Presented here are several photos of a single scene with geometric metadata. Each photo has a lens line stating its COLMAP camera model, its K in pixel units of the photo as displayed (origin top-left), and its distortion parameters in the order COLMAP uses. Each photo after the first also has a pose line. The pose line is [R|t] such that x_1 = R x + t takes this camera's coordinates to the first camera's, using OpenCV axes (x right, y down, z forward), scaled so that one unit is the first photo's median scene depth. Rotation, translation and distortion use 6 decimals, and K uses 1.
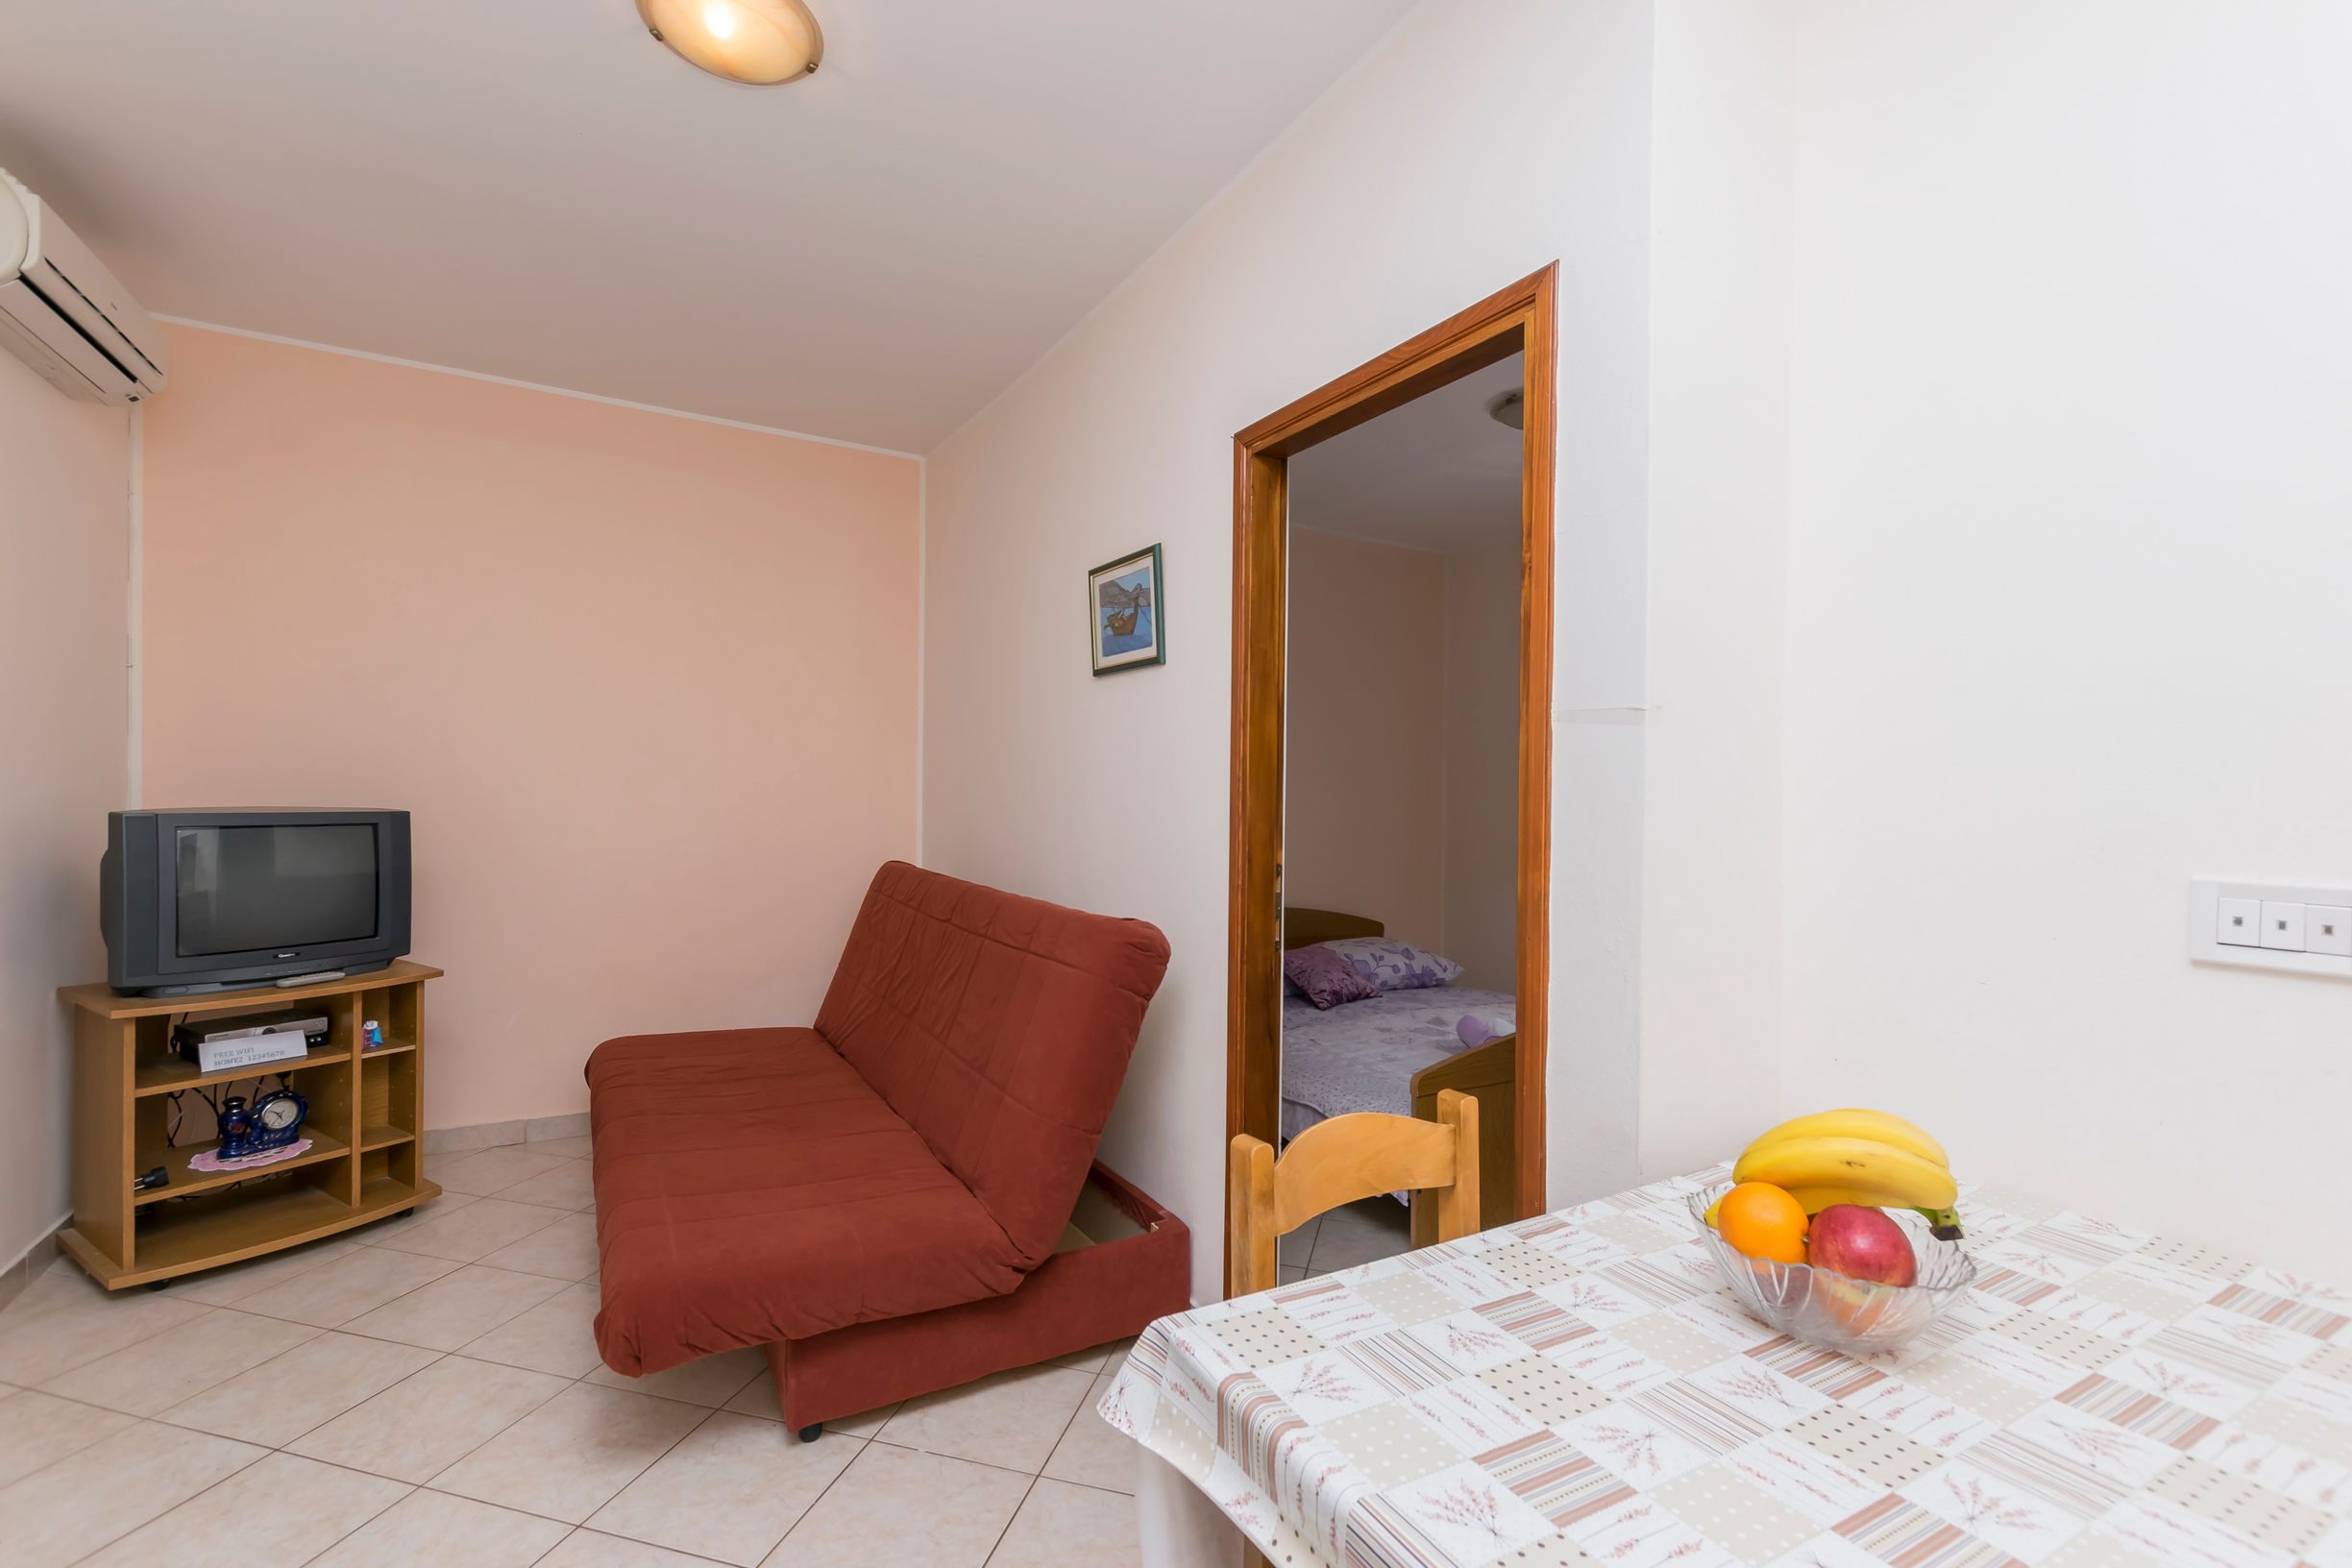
lens RADIAL K [[1033.6, 0, 1126.3], [0, 1033.6, 780.1], [0, 0, 1]] dist [0.003183, -0.000901]
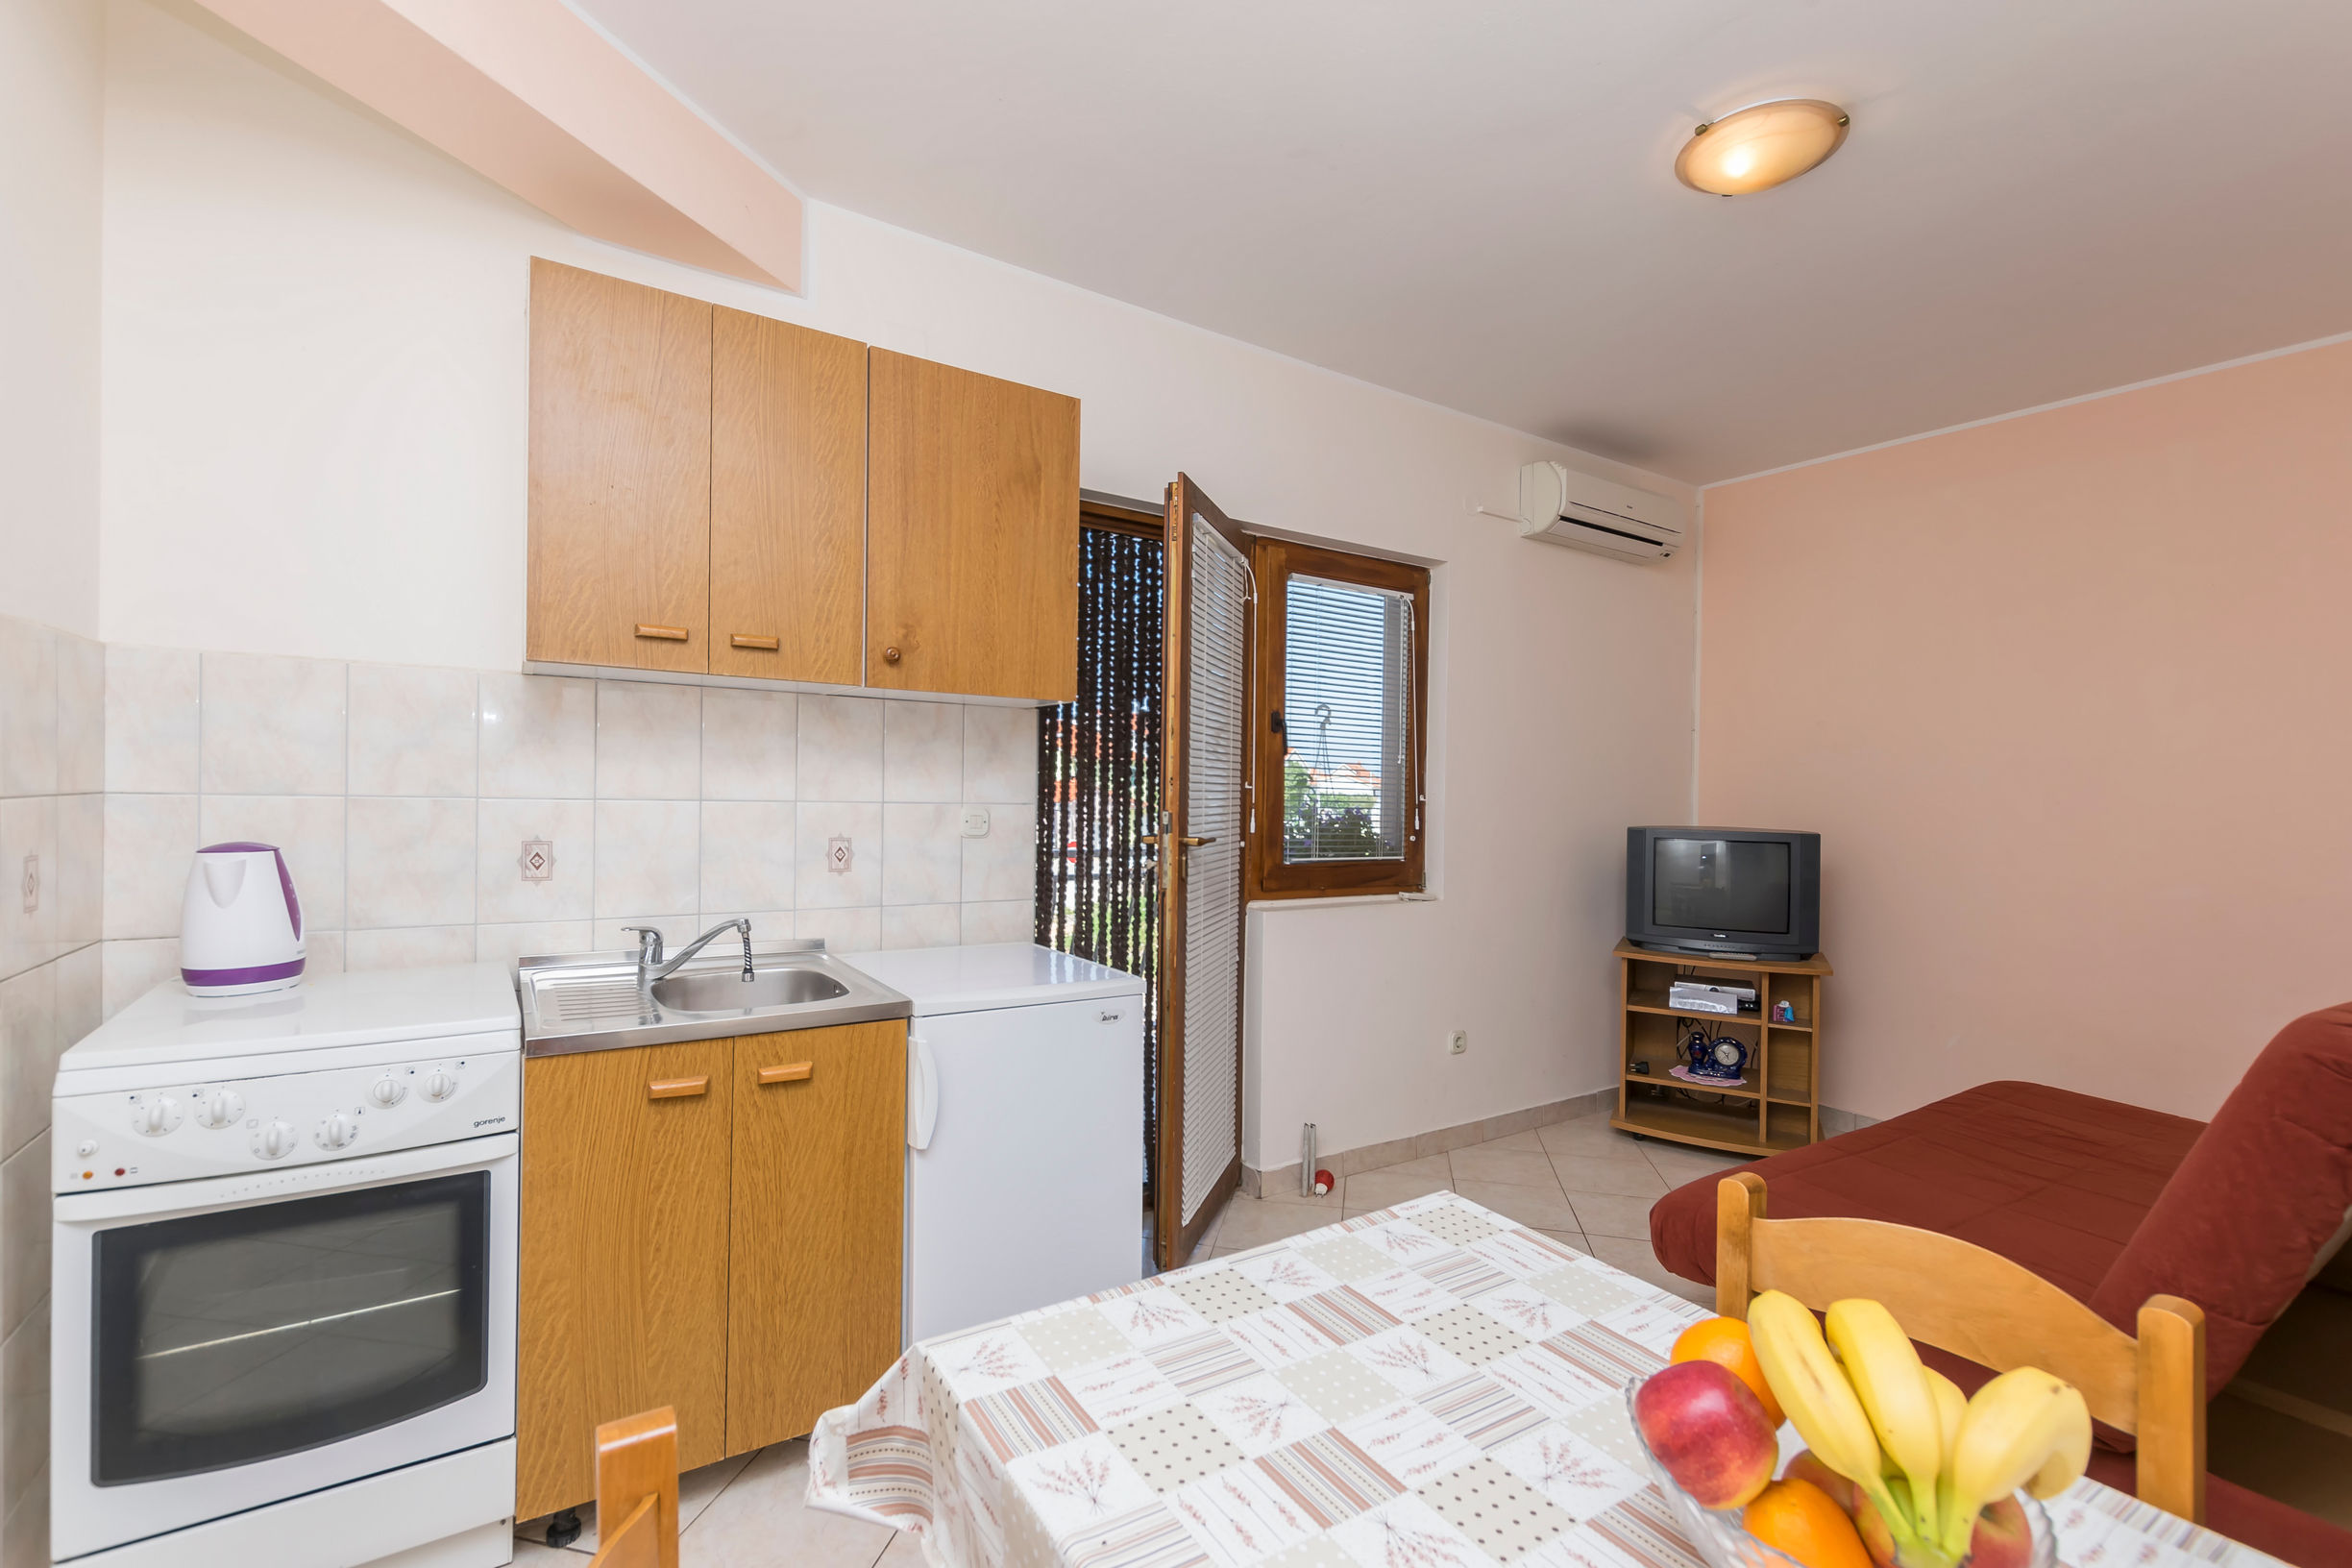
lens RADIAL K [[1033.6, 0, 1170.6], [0, 1033.6, 794.1], [0, 0, 1]] dist [0.003183, -0.000901]
pose [[0.052708, -0.012306, -0.998534, 0.576204], [-0.008661, 0.999881, -0.012780, 0.007443], [0.998572, 0.009322, 0.052595, 0.233019]]
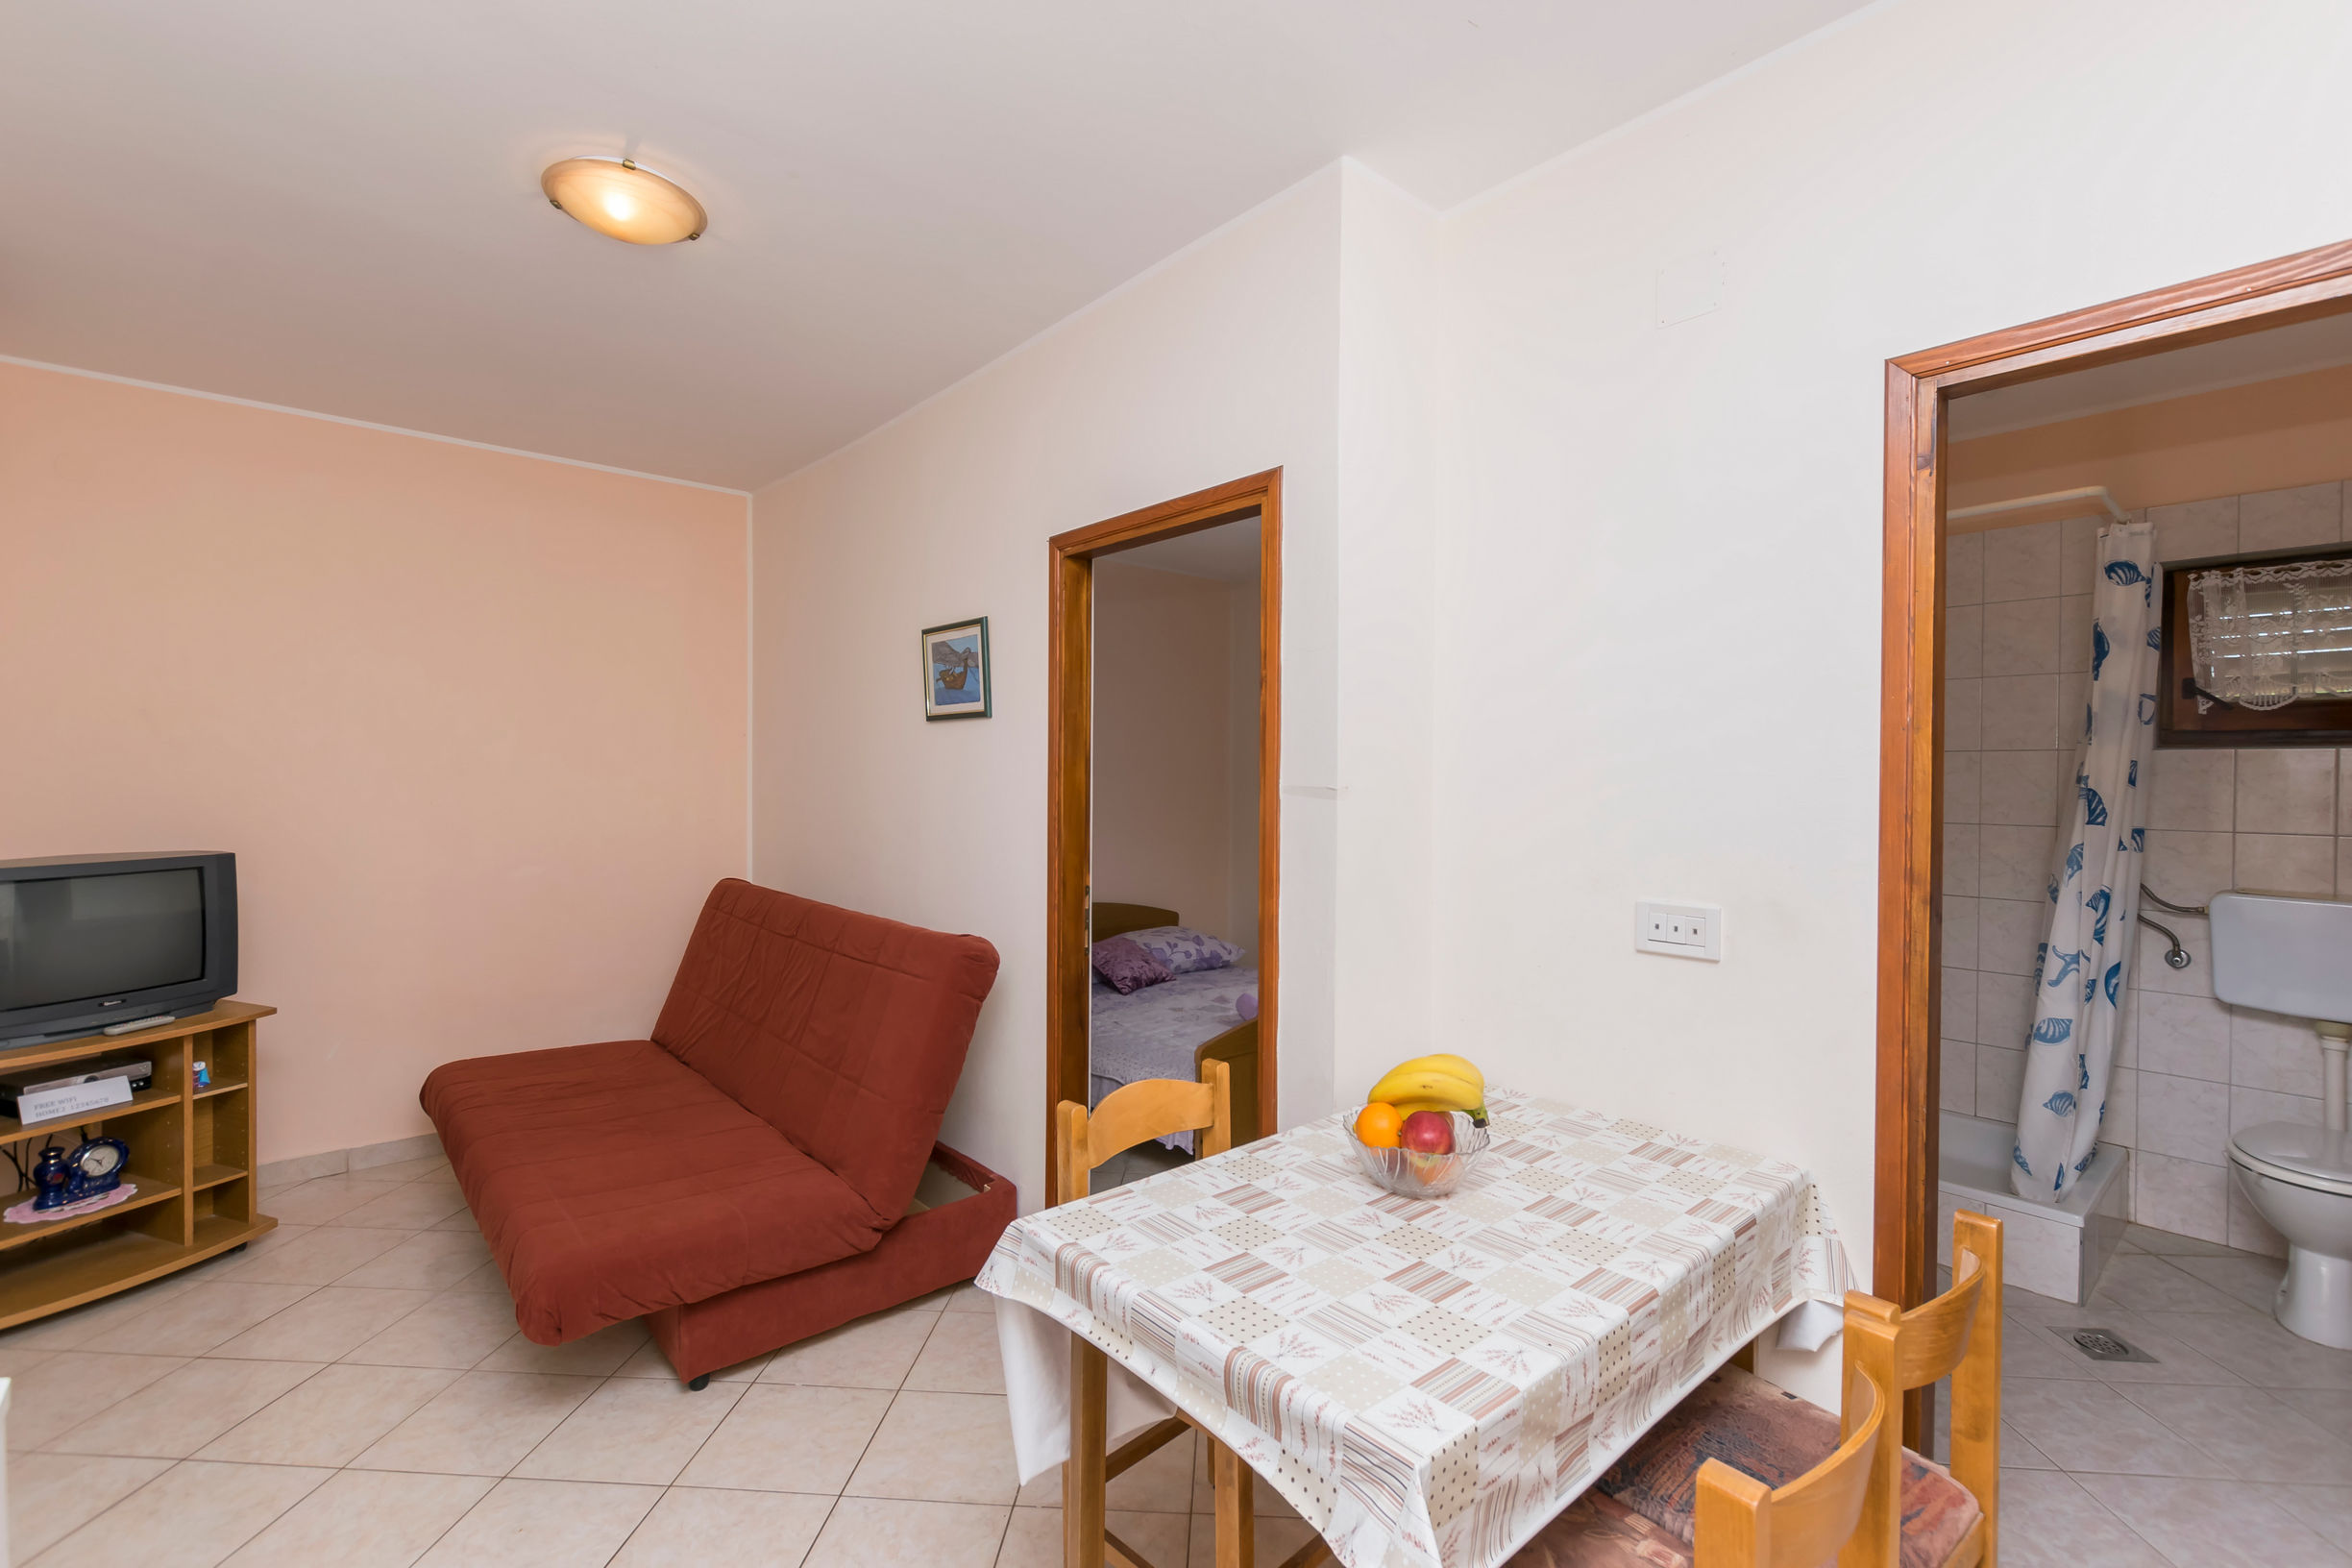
lens RADIAL K [[1033.6, 0, 1160.8], [0, 1033.6, 770.6], [0, 0, 1]] dist [0.003183, -0.000901]
pose [[0.975648, -0.006761, 0.219240, -0.038048], [0.004773, 0.999943, 0.009598, -0.069592], [-0.219292, -0.008318, 0.975624, -0.231624]]
